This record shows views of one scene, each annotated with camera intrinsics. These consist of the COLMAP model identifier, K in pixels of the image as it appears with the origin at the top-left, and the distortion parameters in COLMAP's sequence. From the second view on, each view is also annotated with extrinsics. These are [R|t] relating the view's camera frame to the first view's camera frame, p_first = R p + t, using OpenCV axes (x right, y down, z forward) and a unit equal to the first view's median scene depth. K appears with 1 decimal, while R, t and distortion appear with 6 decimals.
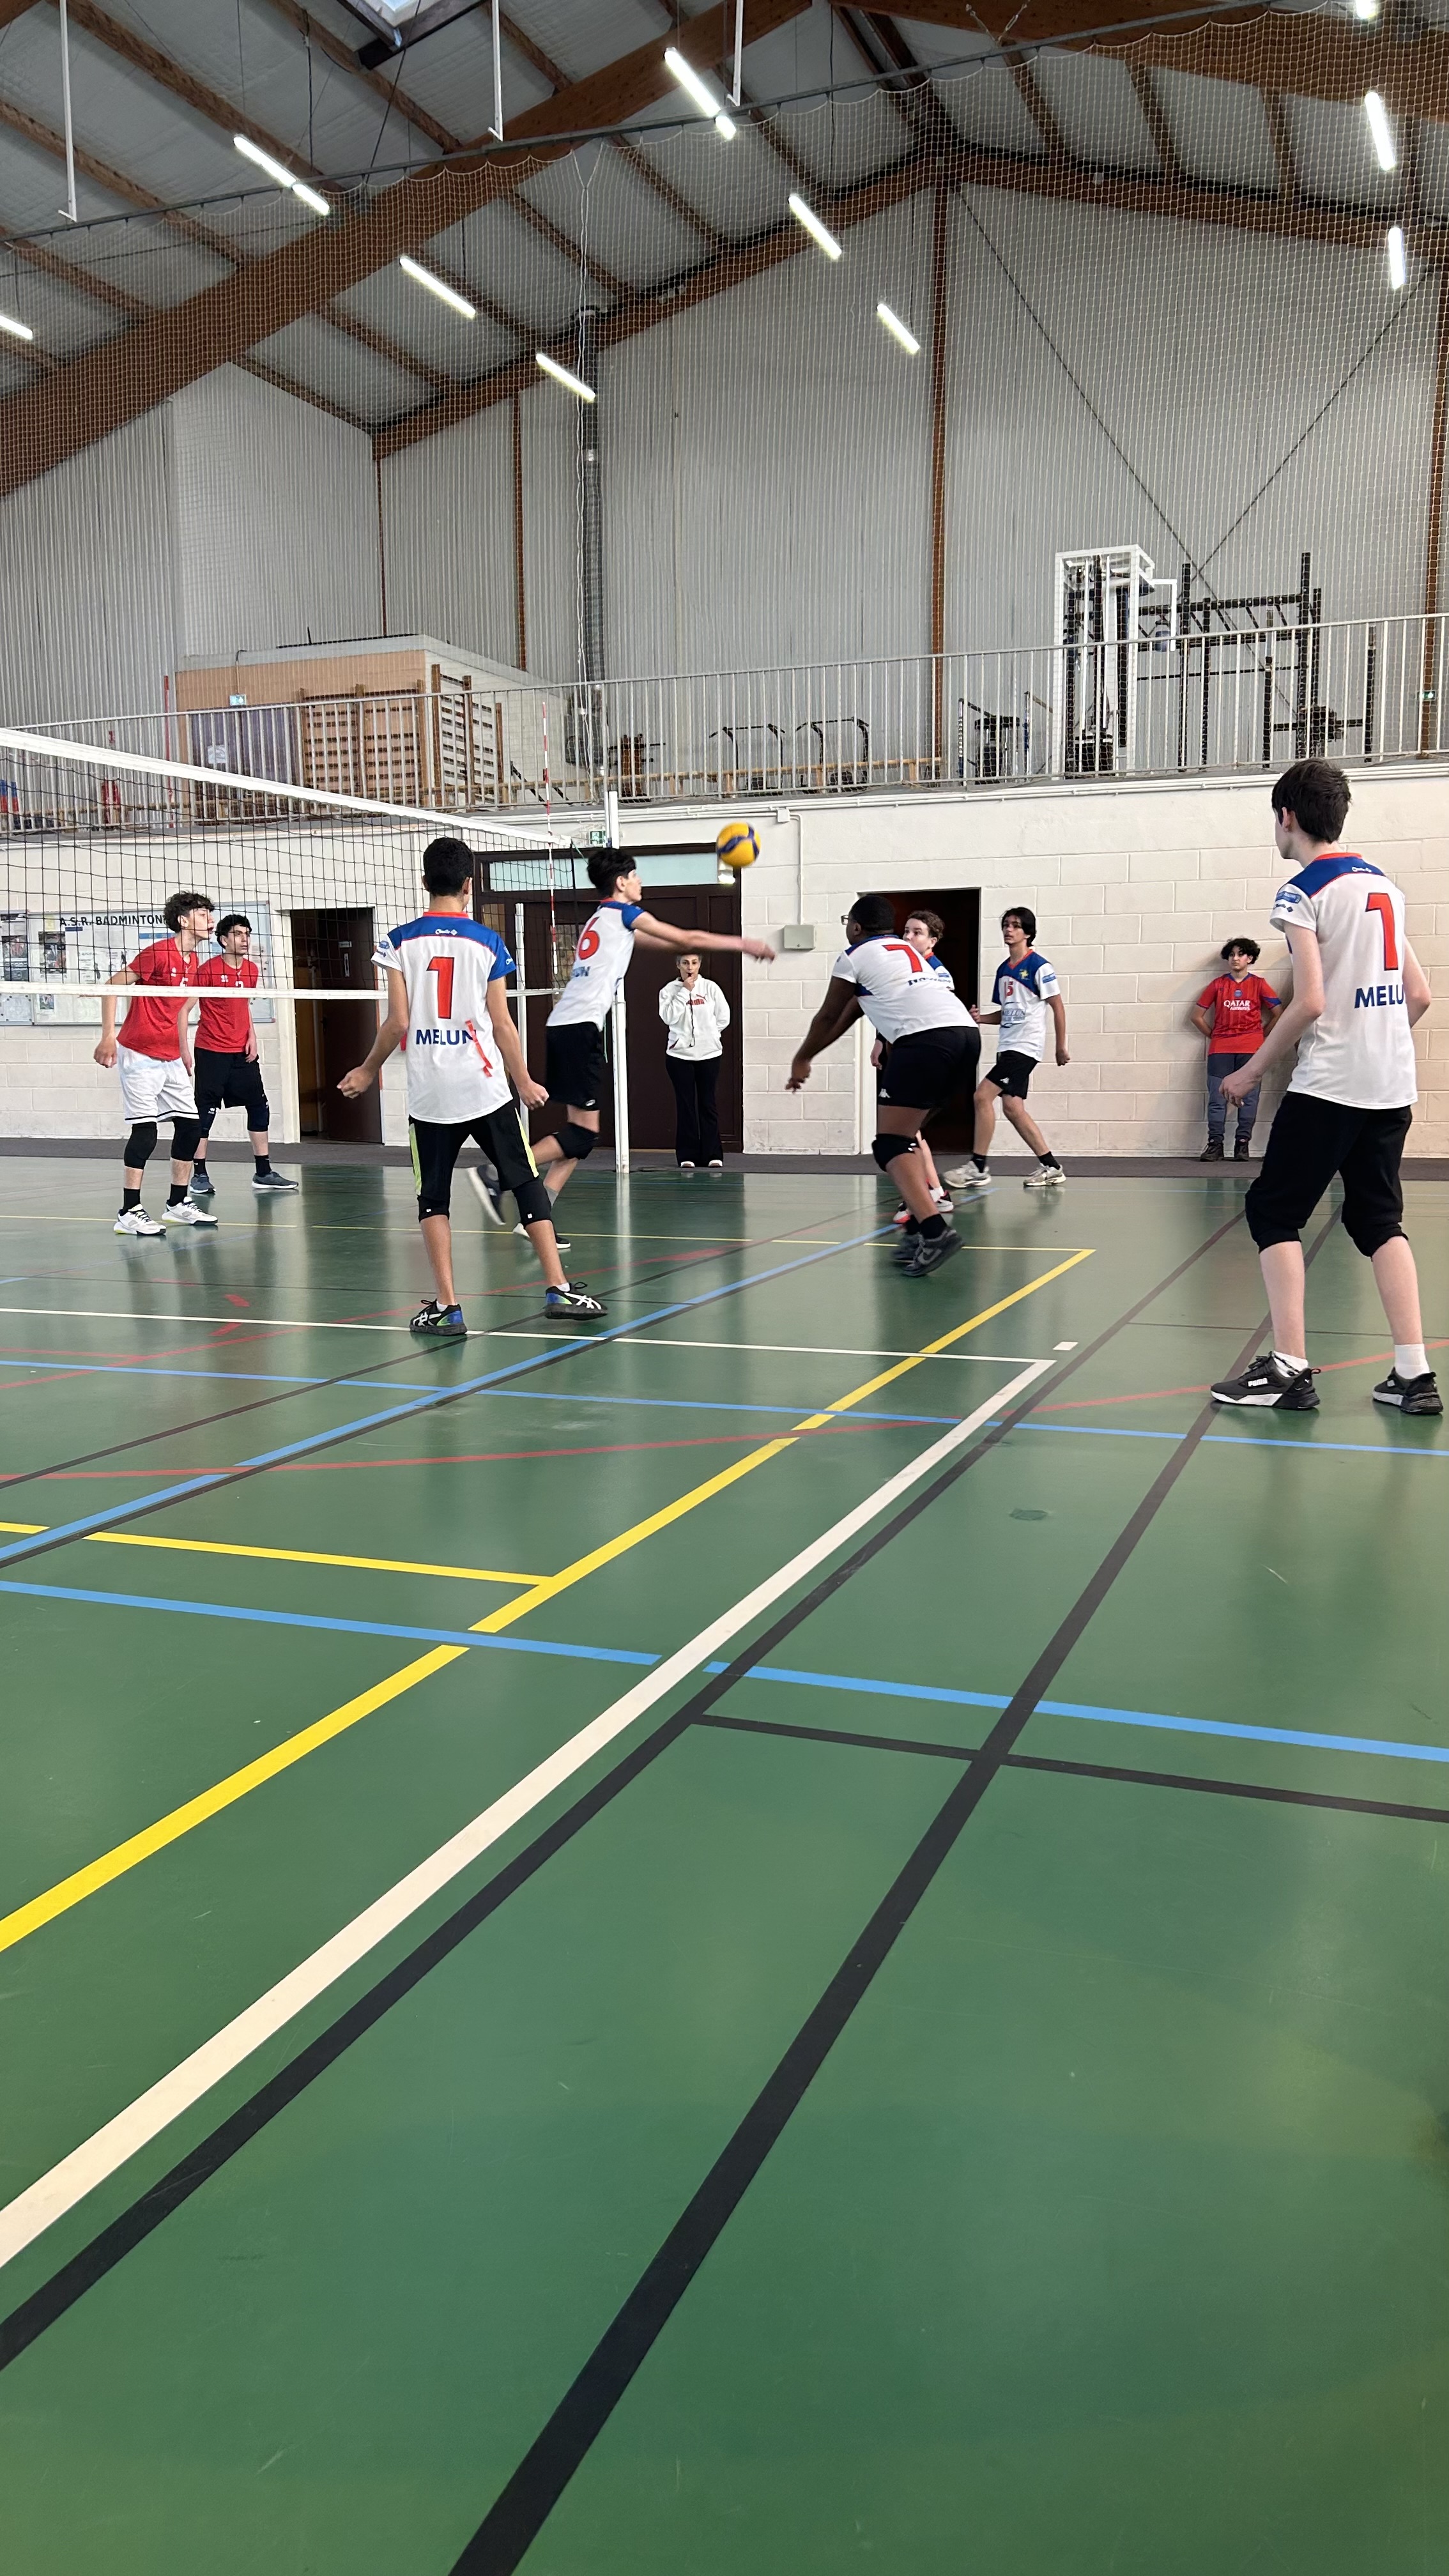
lens RADIAL K [[1936.4, 0, 737.9], [0, 1936.4, 1280.2], [0, 0, 1]] dist [0.037471, -0.033036]
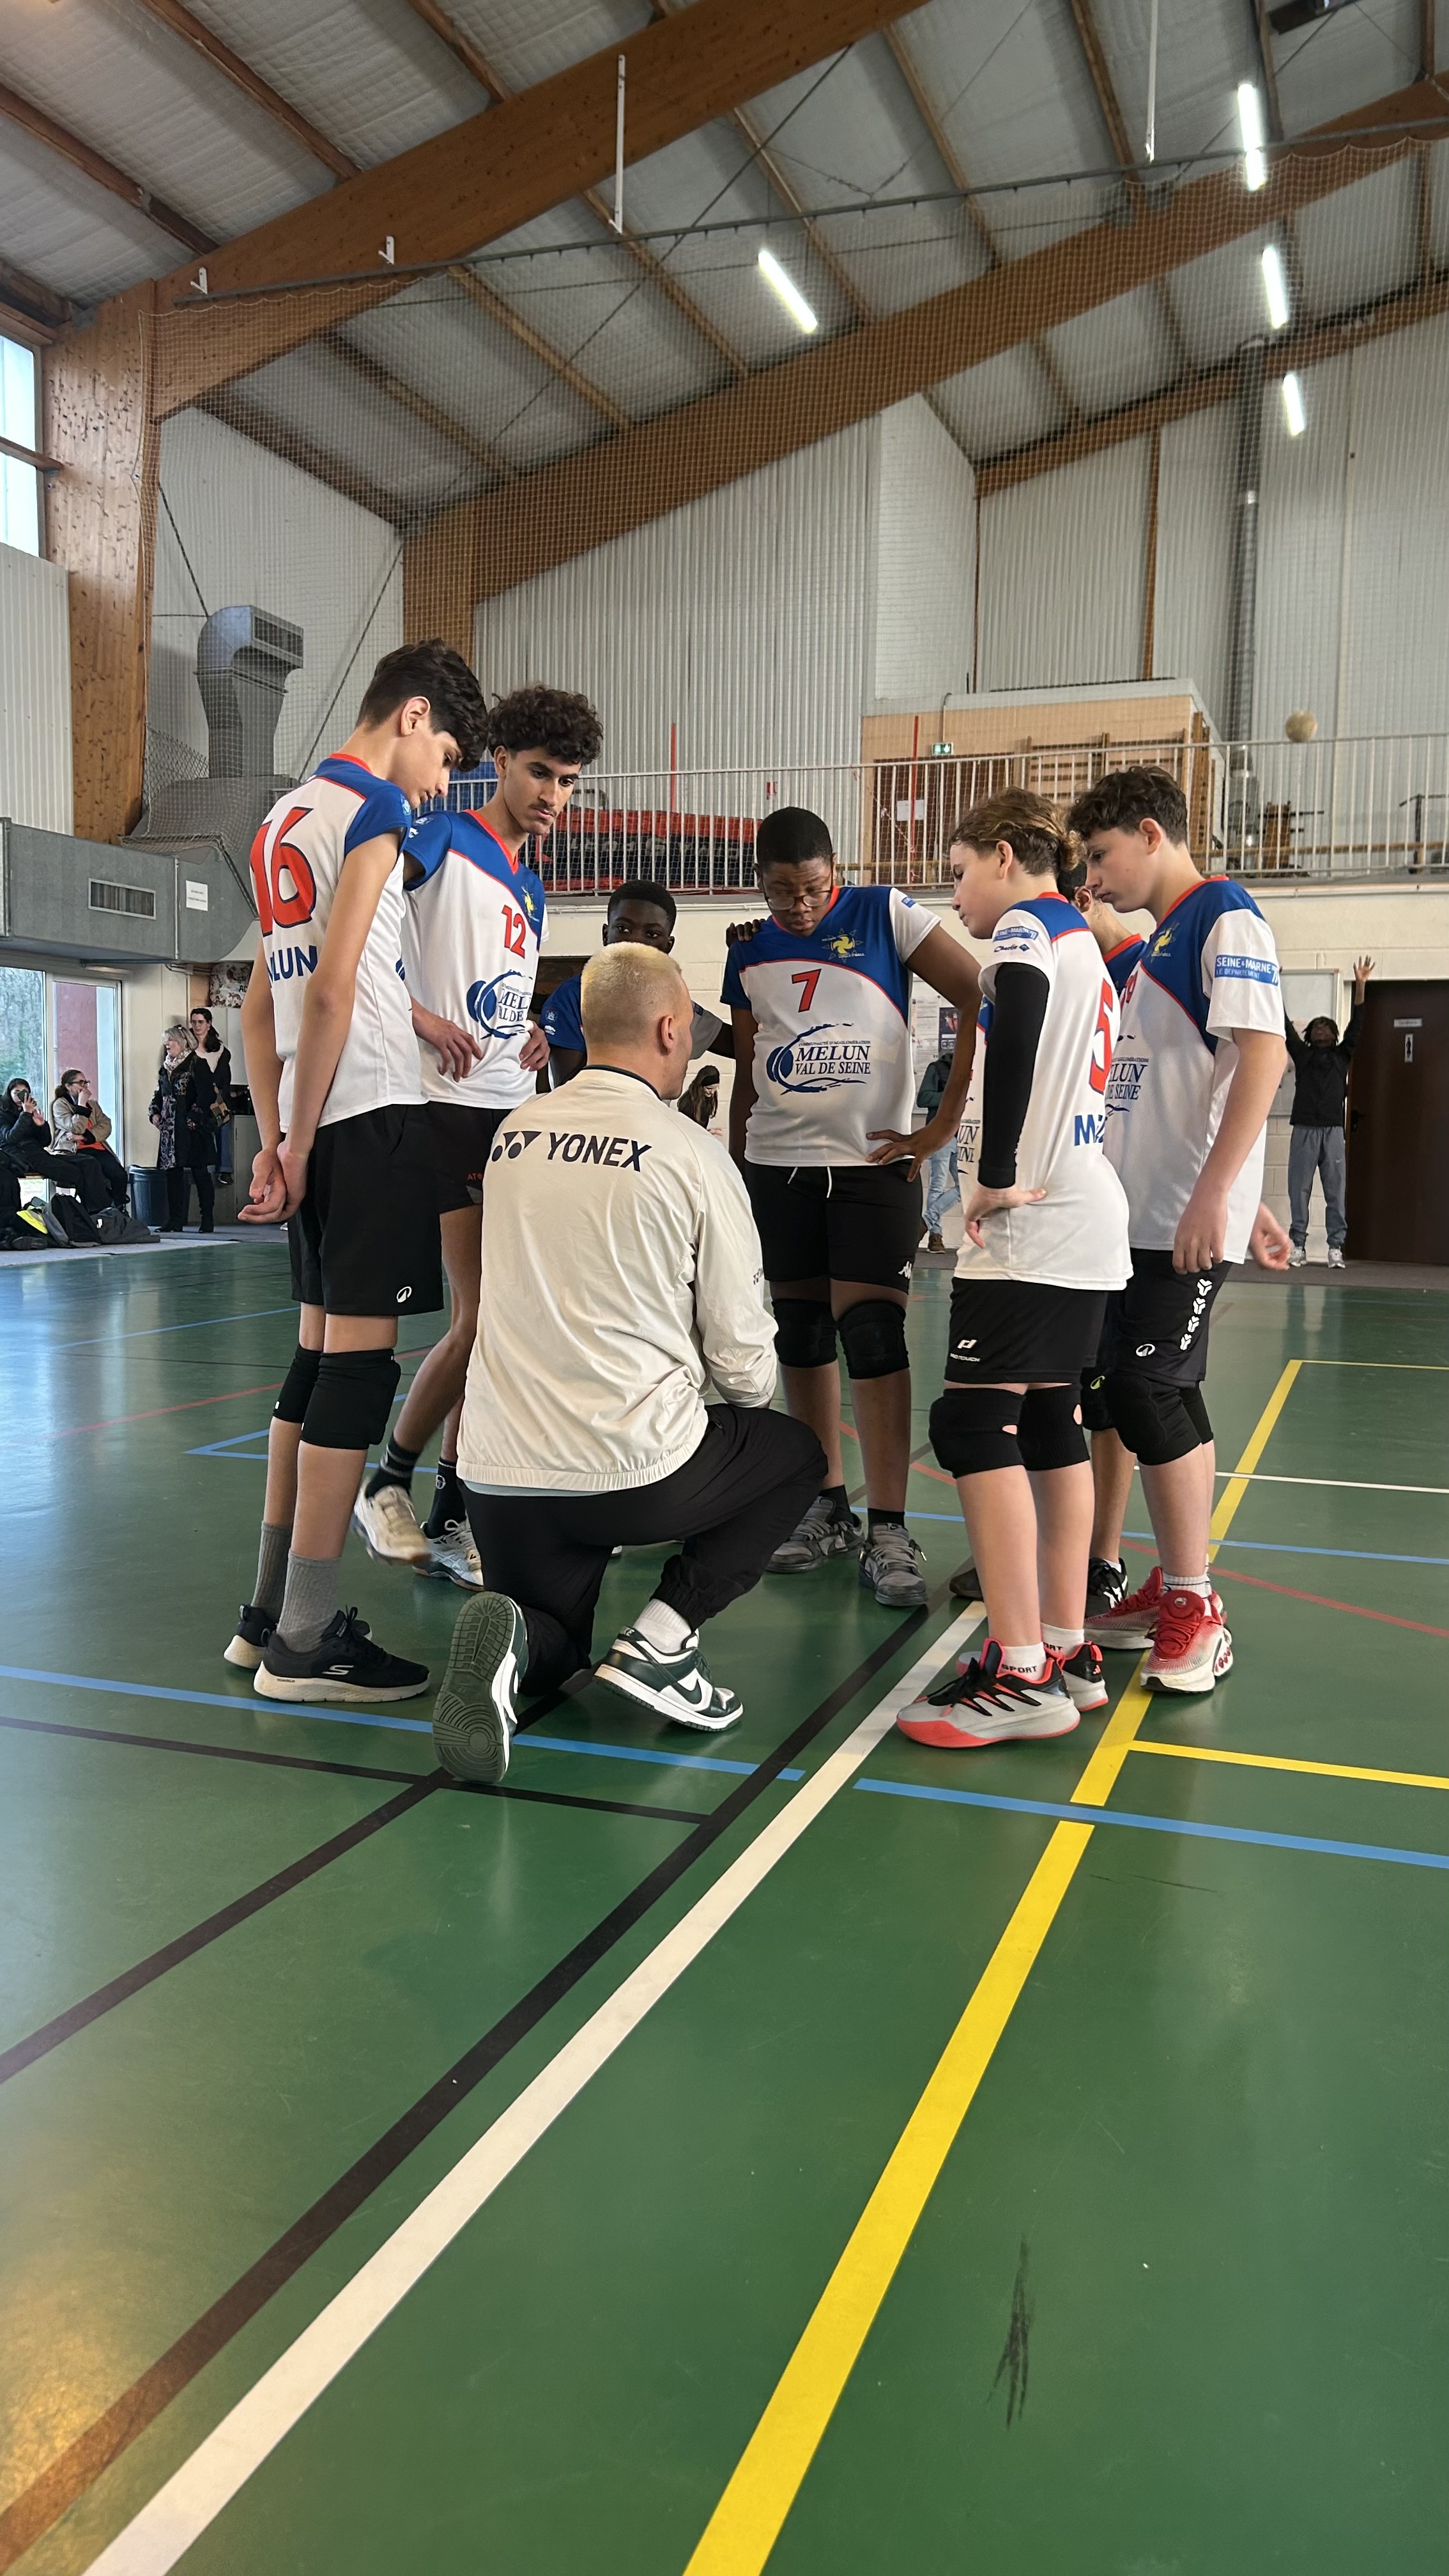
lens RADIAL K [[1936.4, 0, 736.9], [0, 1936.4, 1263.7], [0, 0, 1]] dist [0.037471, -0.033036]
pose [[0.999483, 0.025673, 0.019366, -0.357053], [-0.024622, 0.998309, -0.052655, -0.014826], [-0.020685, 0.052151, 0.998425, 0.129443]]
